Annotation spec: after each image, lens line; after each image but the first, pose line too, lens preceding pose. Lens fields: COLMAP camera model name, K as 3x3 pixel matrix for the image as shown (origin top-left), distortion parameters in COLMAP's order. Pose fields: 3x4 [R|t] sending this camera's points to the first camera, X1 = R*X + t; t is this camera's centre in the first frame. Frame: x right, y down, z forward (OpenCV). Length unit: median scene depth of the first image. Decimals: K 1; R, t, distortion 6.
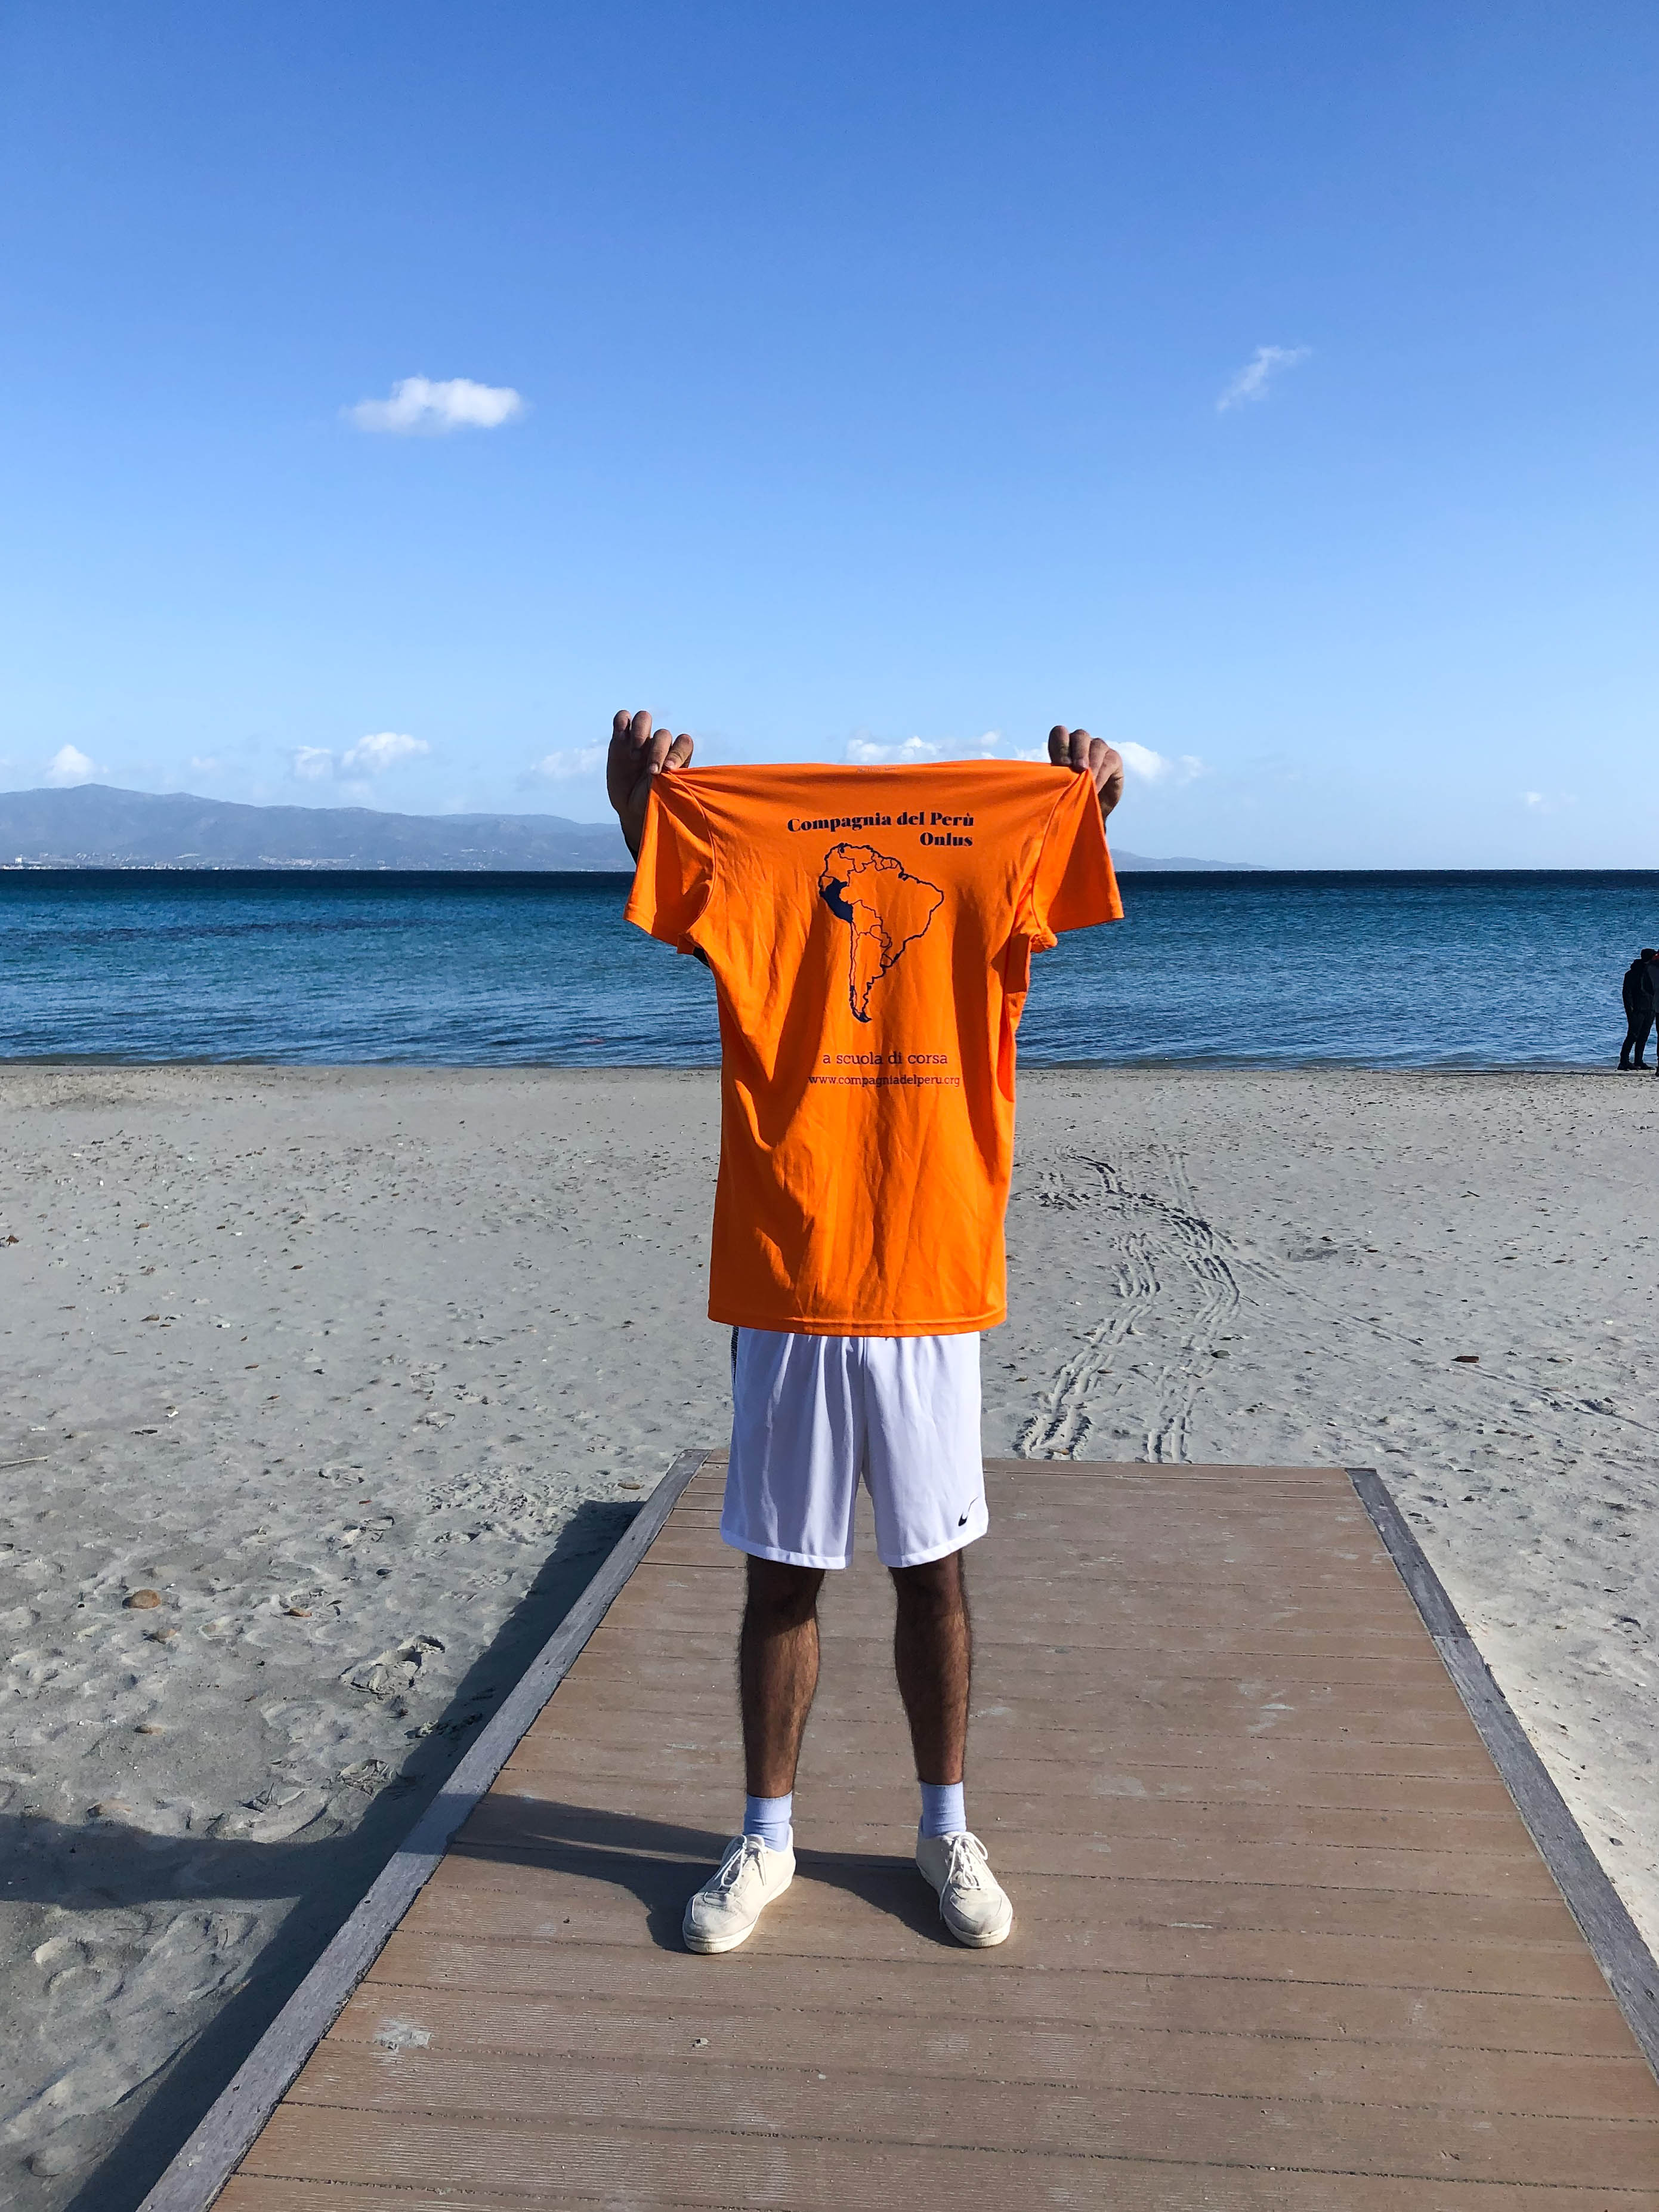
lens RADIAL K [[1809.3, 0, 841.1], [0, 1809.3, 1107.6], [0, 0, 1]] dist [0.005046, -0.002574]
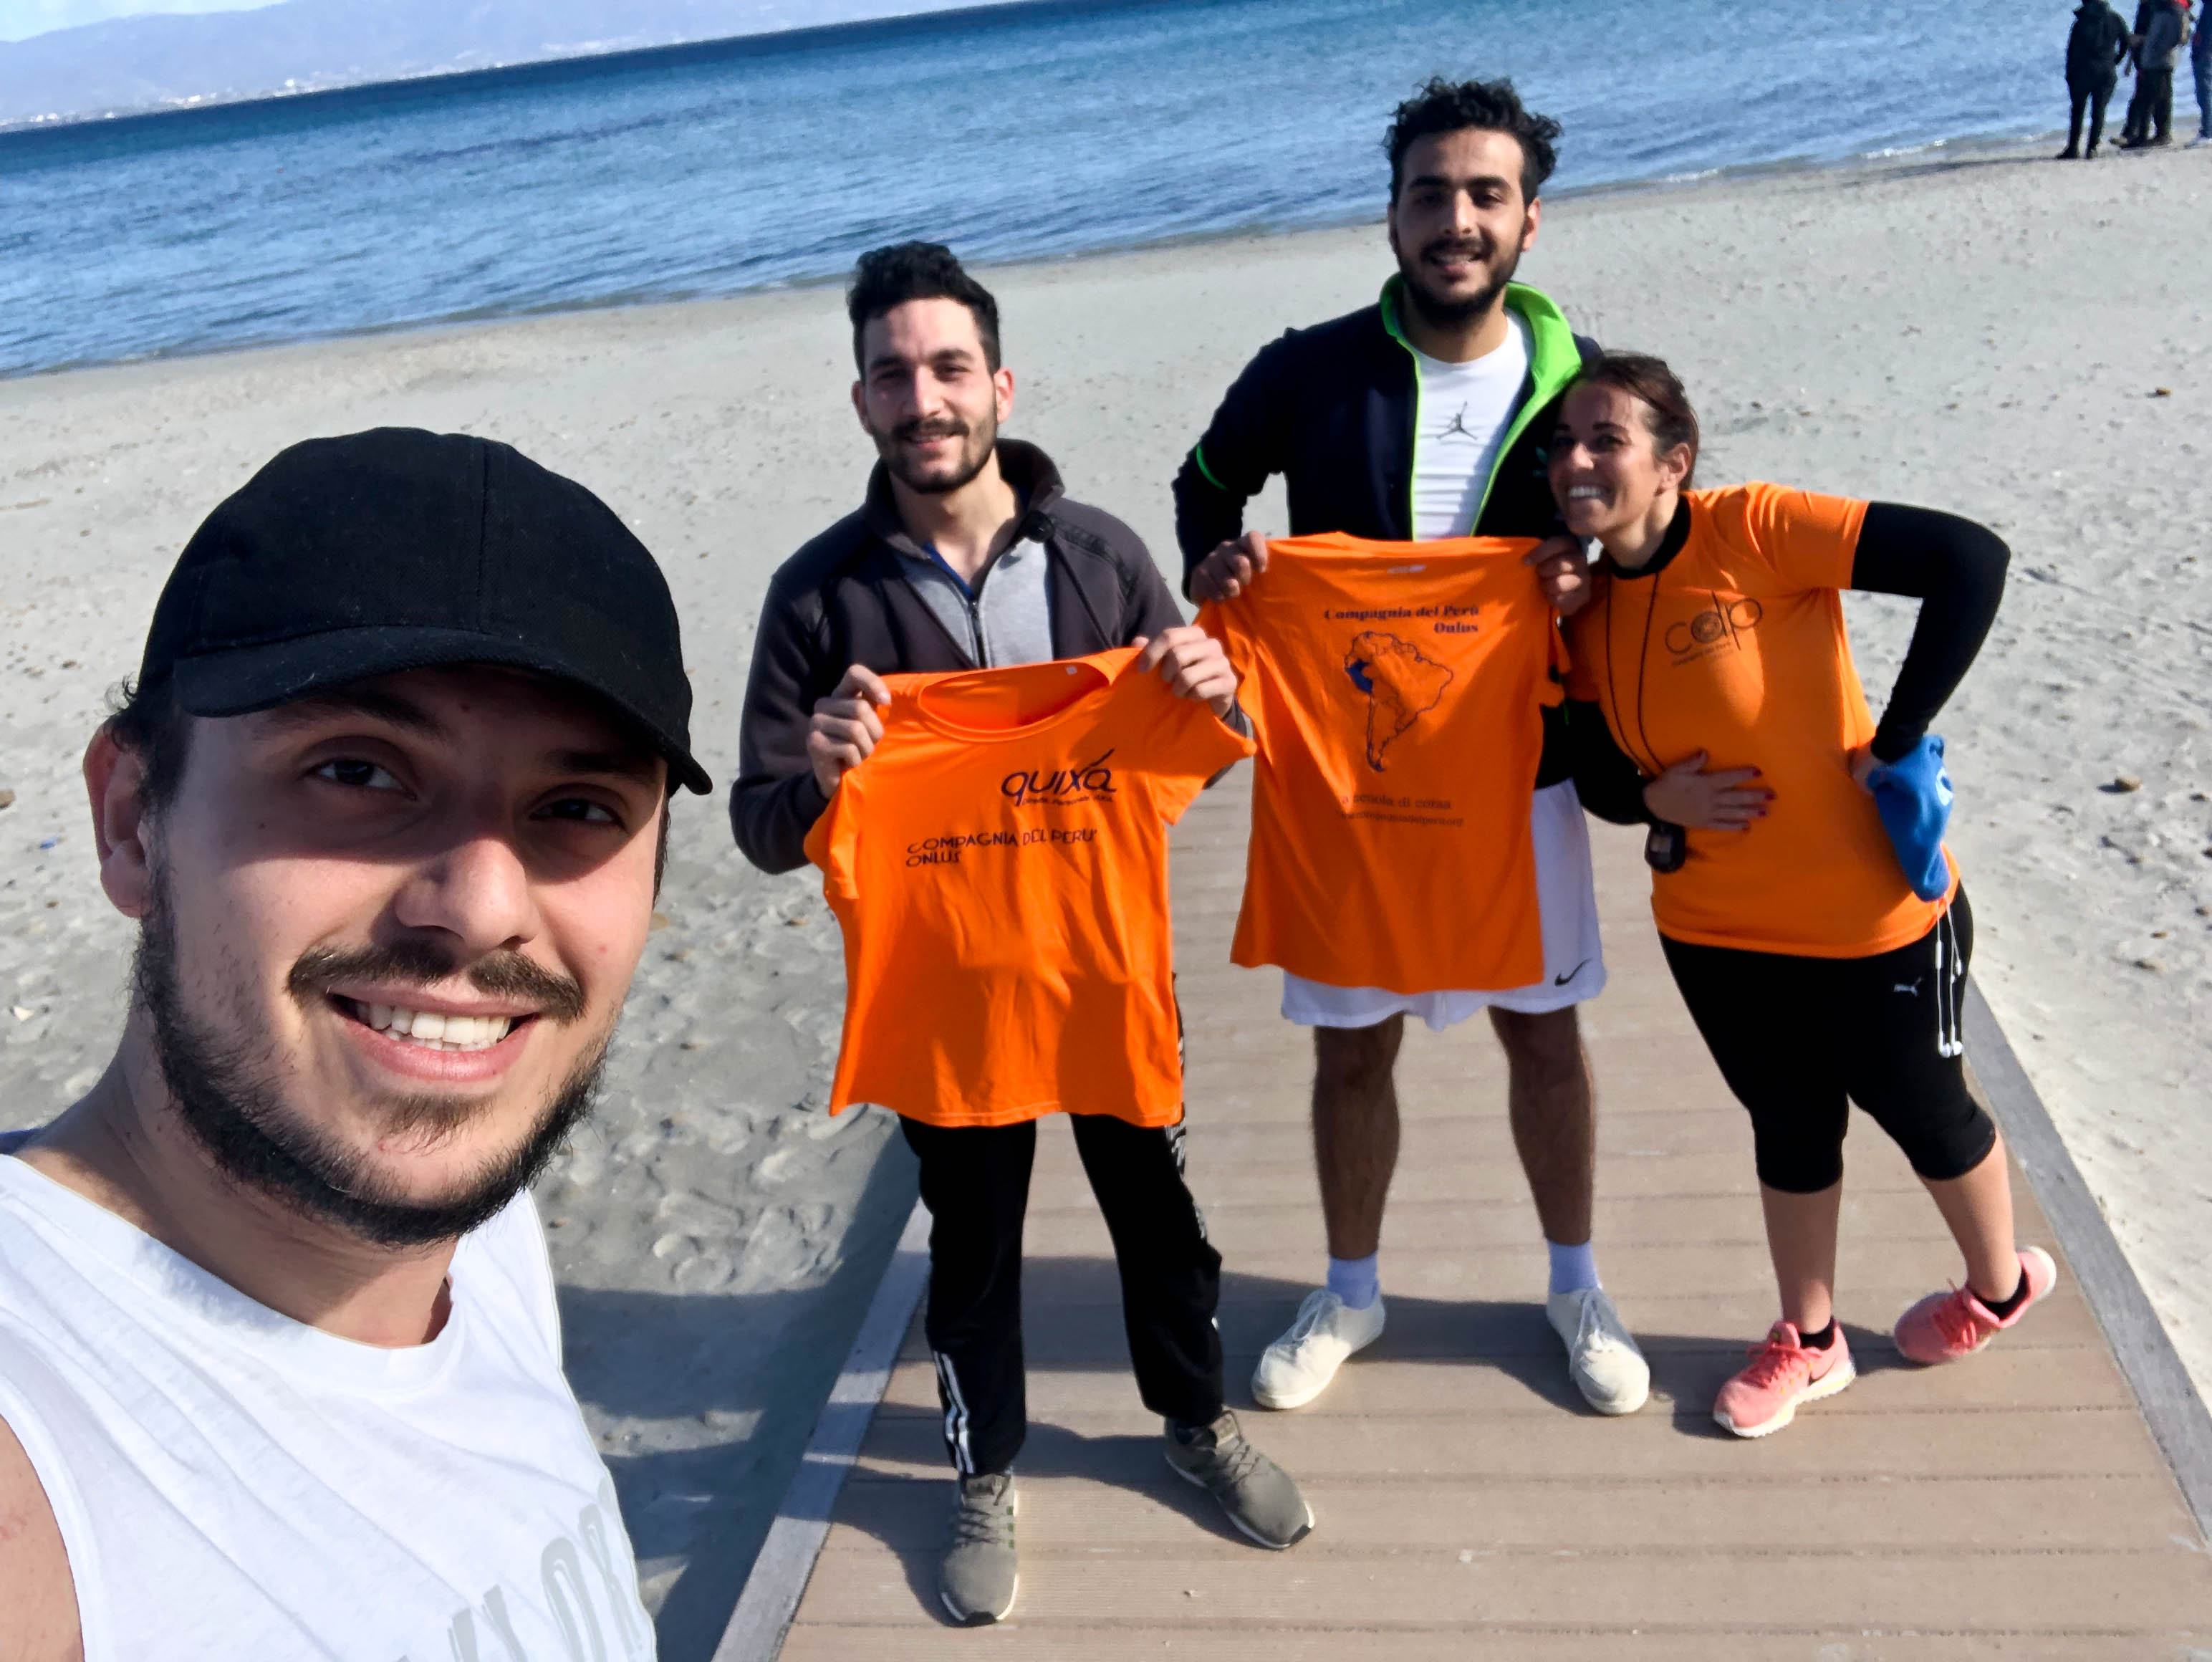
lens RADIAL K [[1902.5, 0, 1110.1], [0, 1902.5, 828.0], [0, 0, 1]] dist [-0.002467, -0.039195]
pose [[0.991771, -0.099083, -0.081070, -0.015732], [0.118476, 0.950294, 0.287931, -0.076424], [0.048511, -0.295167, 0.954213, -0.056500]]
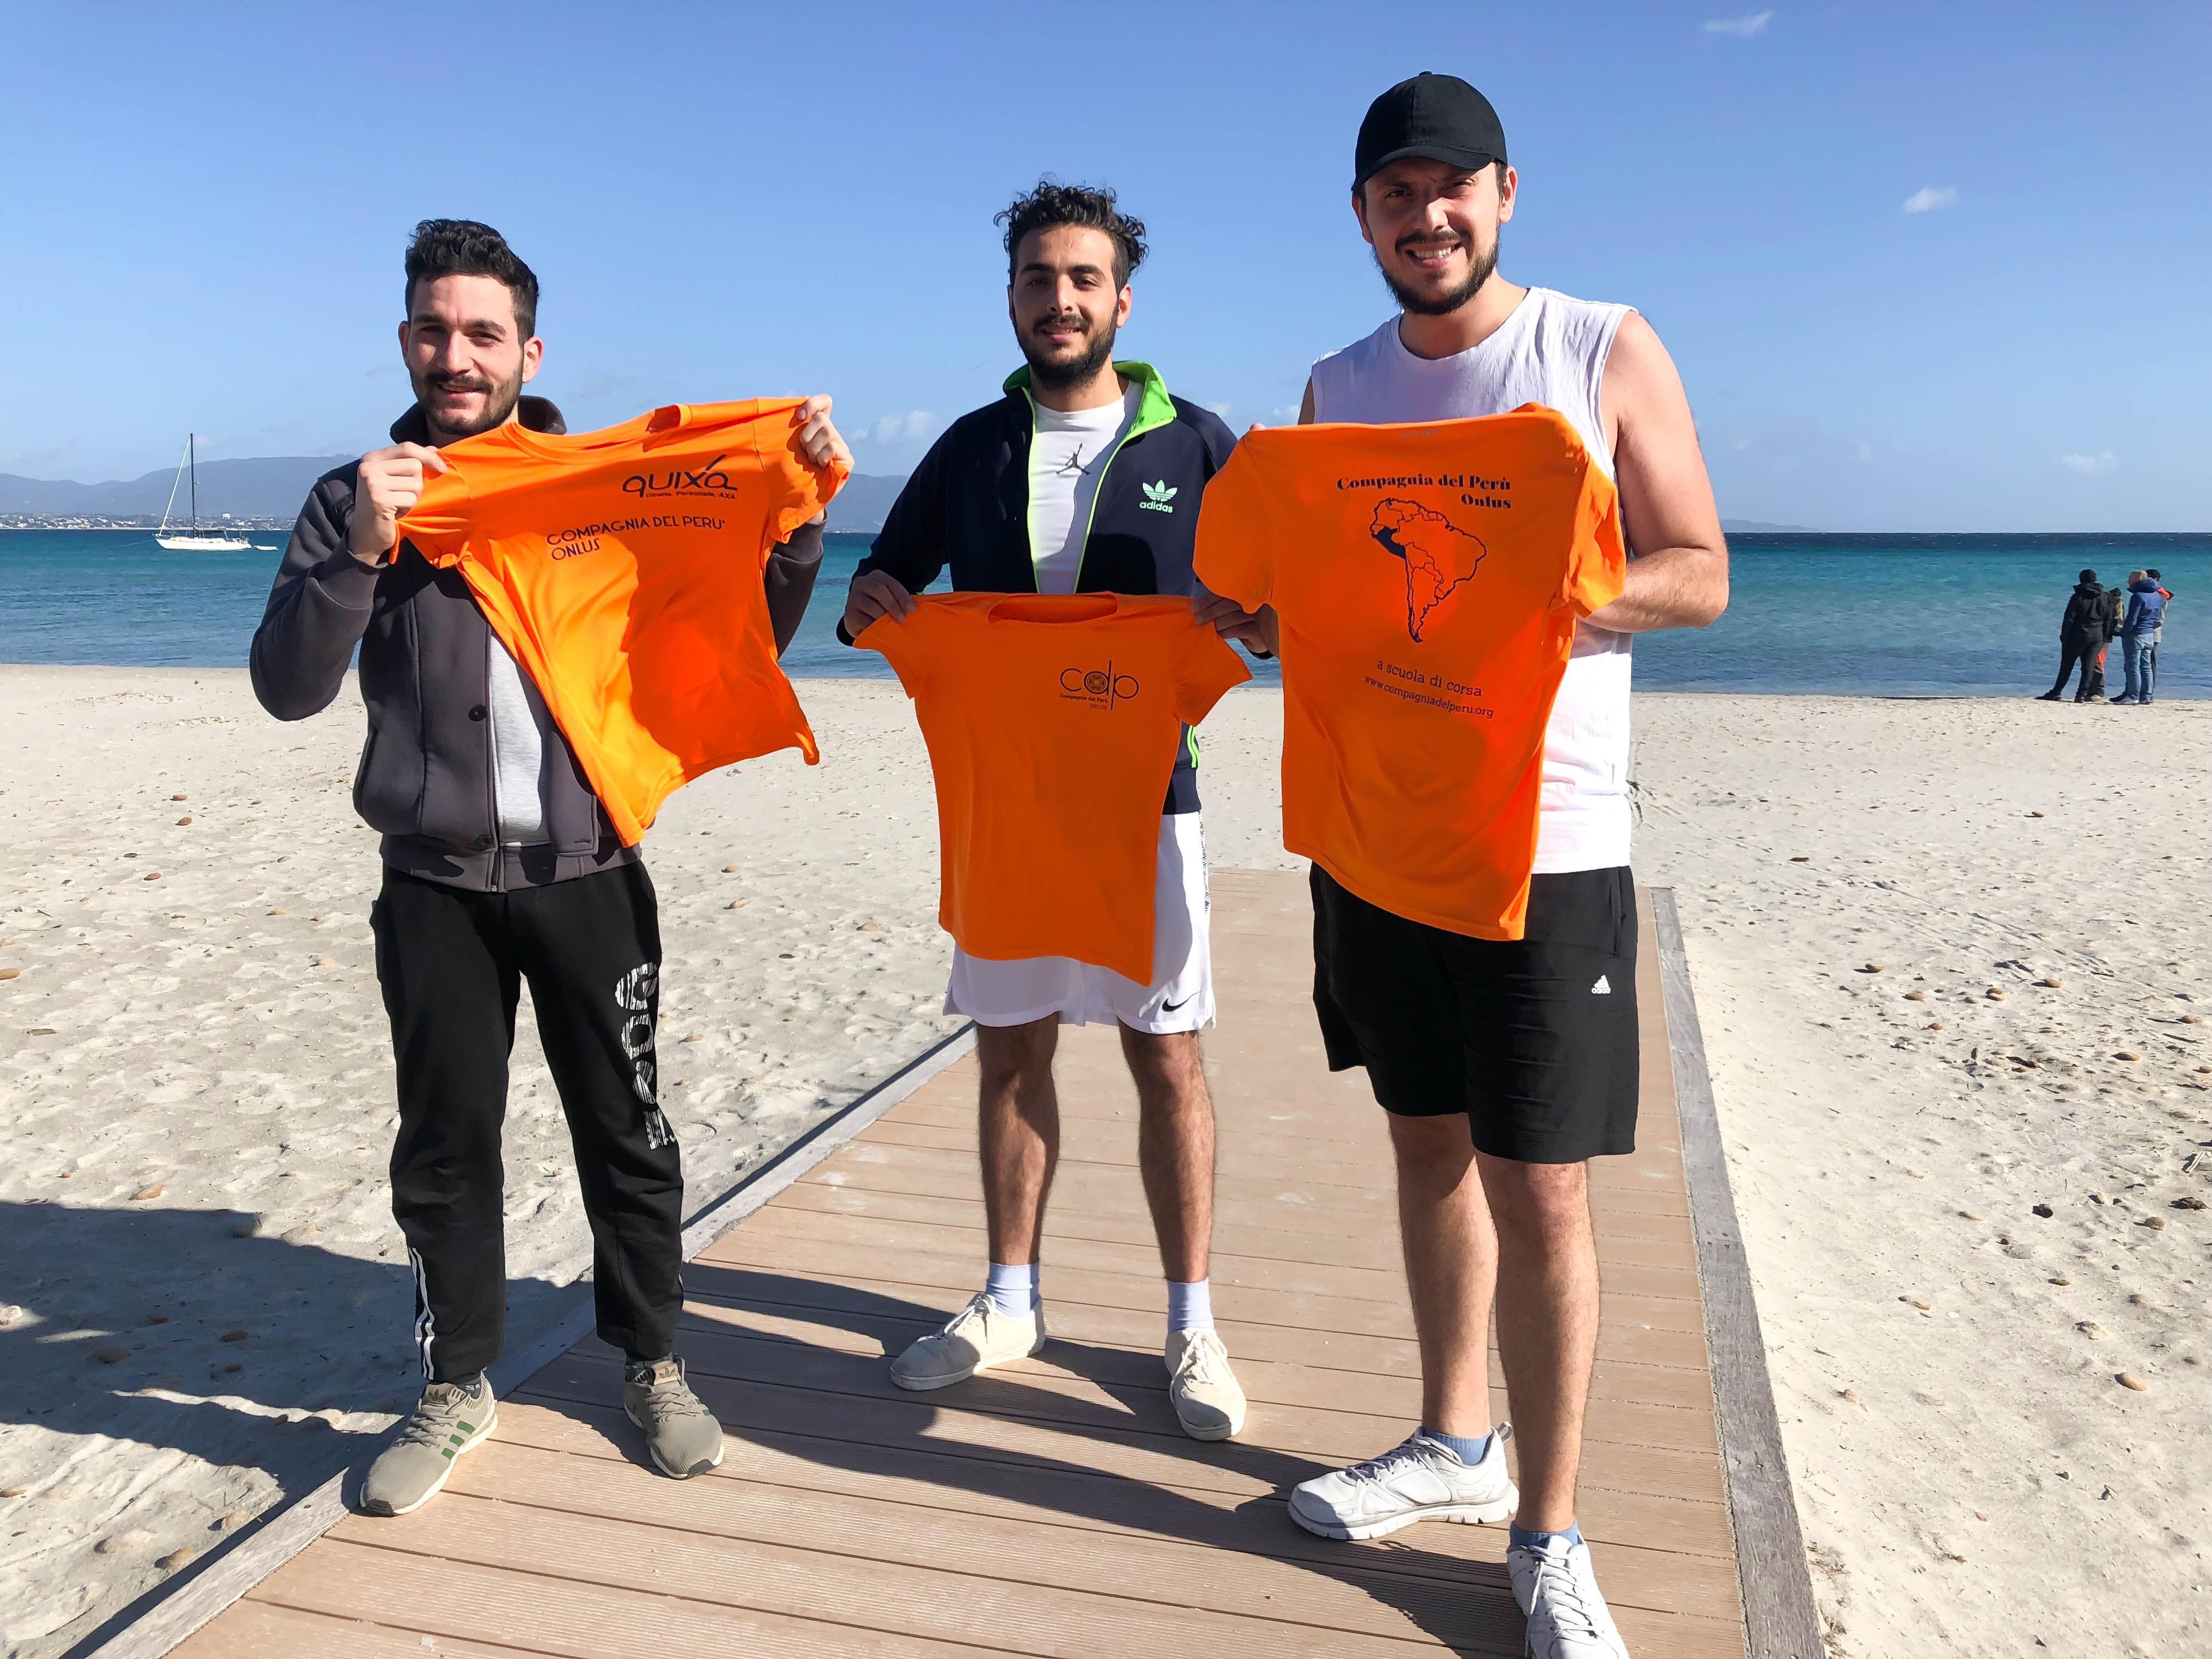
lens RADIAL K [[1809.5, 0, 1100.8], [0, 1809.5, 818.3], [0, 0, 1]] dist [0.005046, -0.002574]
pose [[0.984812, 0.028556, -0.171258, 0.092635], [-0.026015, 0.999516, 0.017063, 0.137622], [0.171662, -0.012348, 0.985078, -0.550837]]
